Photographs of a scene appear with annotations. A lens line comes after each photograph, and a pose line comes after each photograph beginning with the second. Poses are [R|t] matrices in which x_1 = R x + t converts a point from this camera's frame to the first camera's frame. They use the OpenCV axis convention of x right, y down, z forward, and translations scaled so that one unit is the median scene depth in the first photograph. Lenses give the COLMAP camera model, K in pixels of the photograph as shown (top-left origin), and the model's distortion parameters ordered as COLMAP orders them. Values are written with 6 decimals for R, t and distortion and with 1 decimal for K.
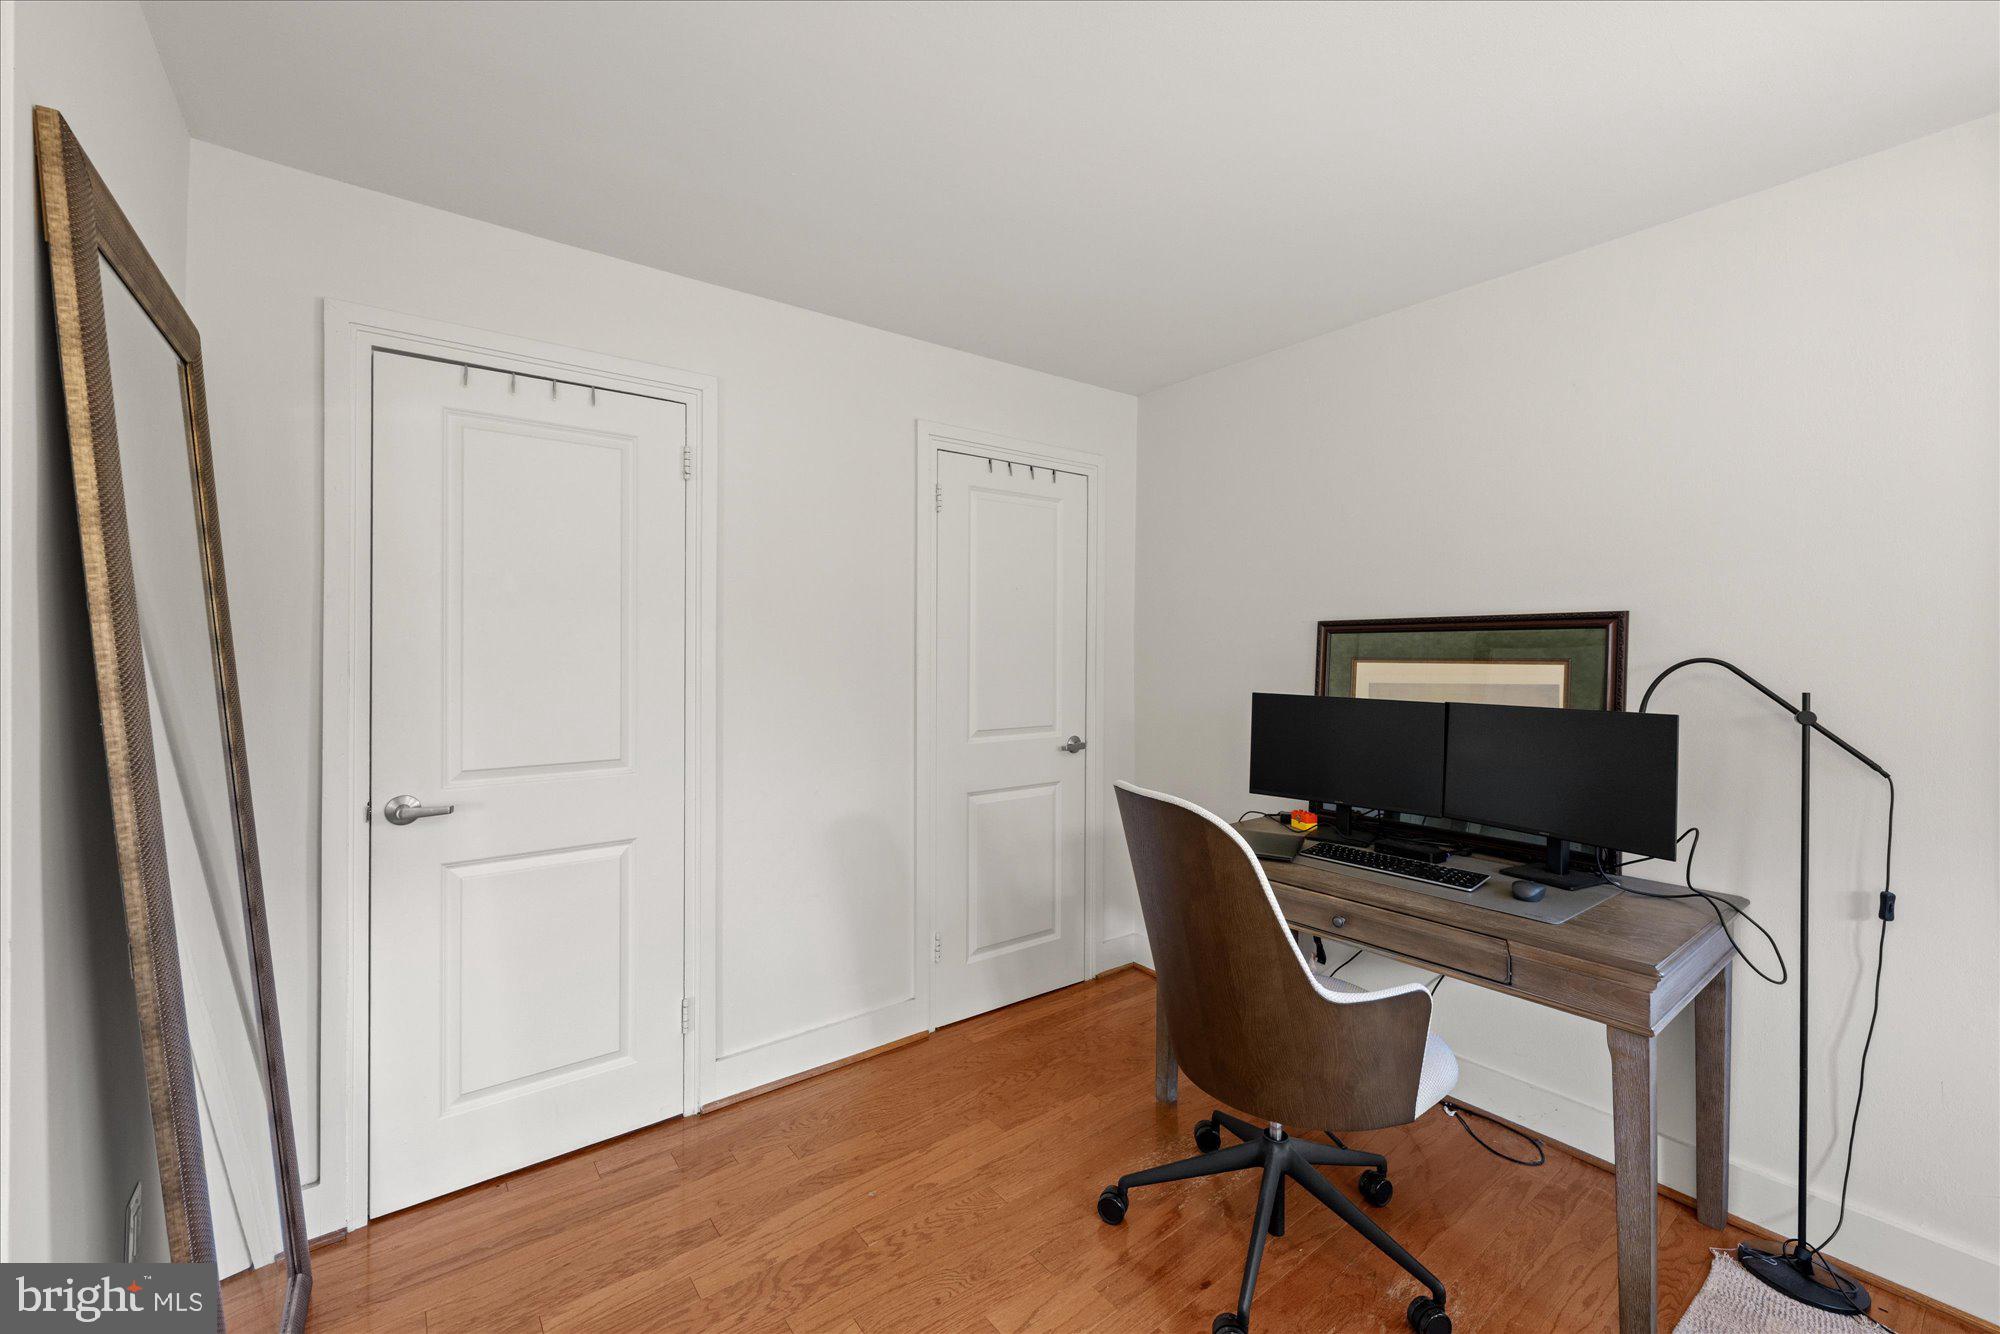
lens RADIAL K [[799.5, 0, 994.2], [0, 799.5, 658.5], [0, 0, 1]] dist [-0.000642, 0.000345]
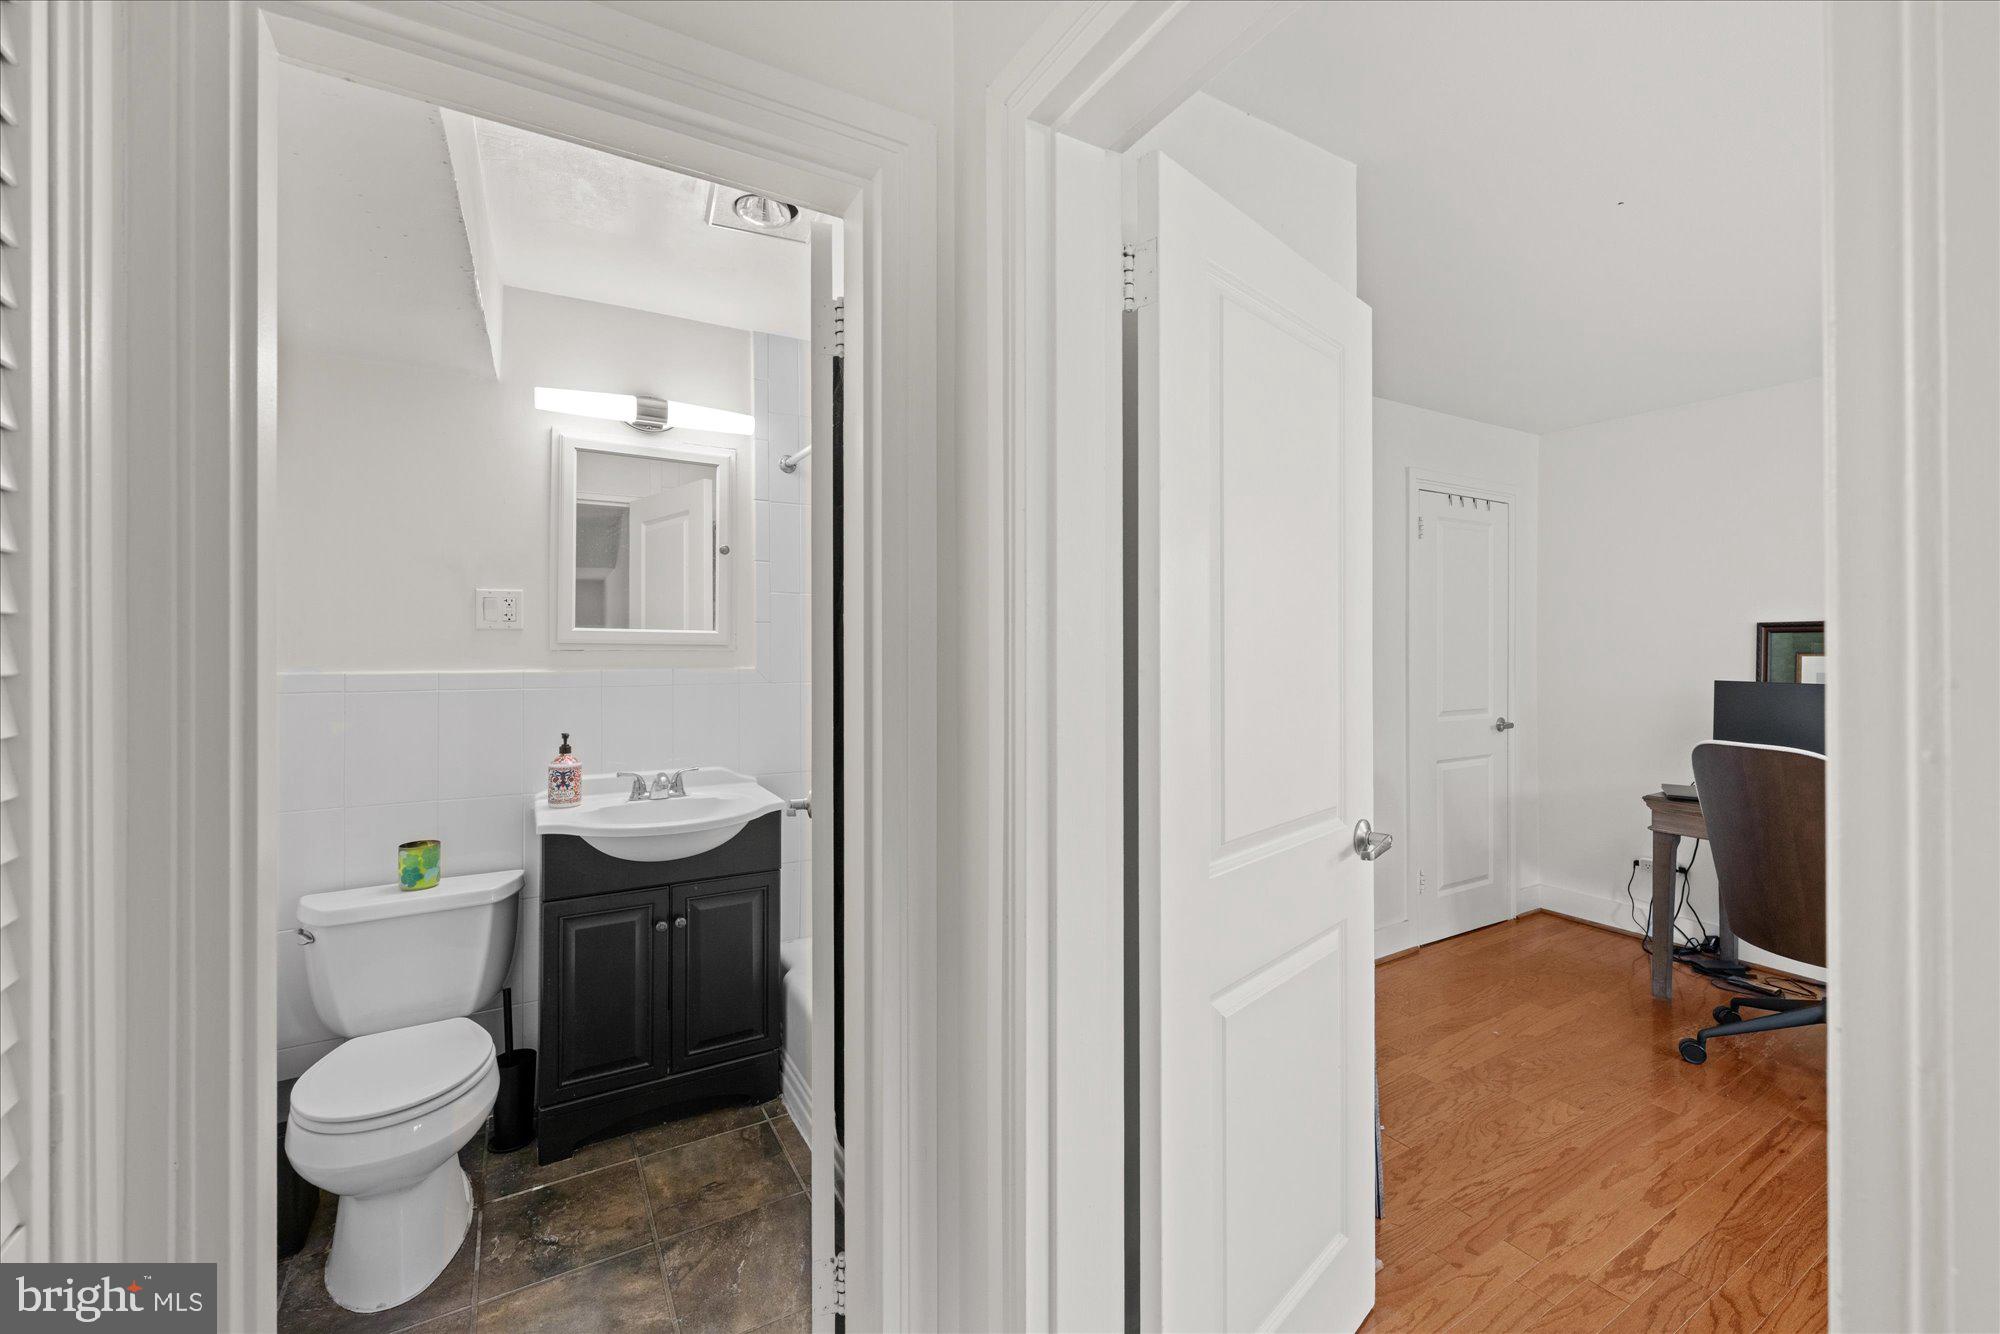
lens RADIAL K [[799.5, 0, 993.6], [0, 799.5, 652.5], [0, 0, 1]] dist [-0.000642, 0.000345]
pose [[0.994091, 0.000538, -0.108548, -0.589307], [-0.001882, 0.999923, -0.012279, 0.015537], [0.108533, 0.012411, 0.994015, -0.326116]]
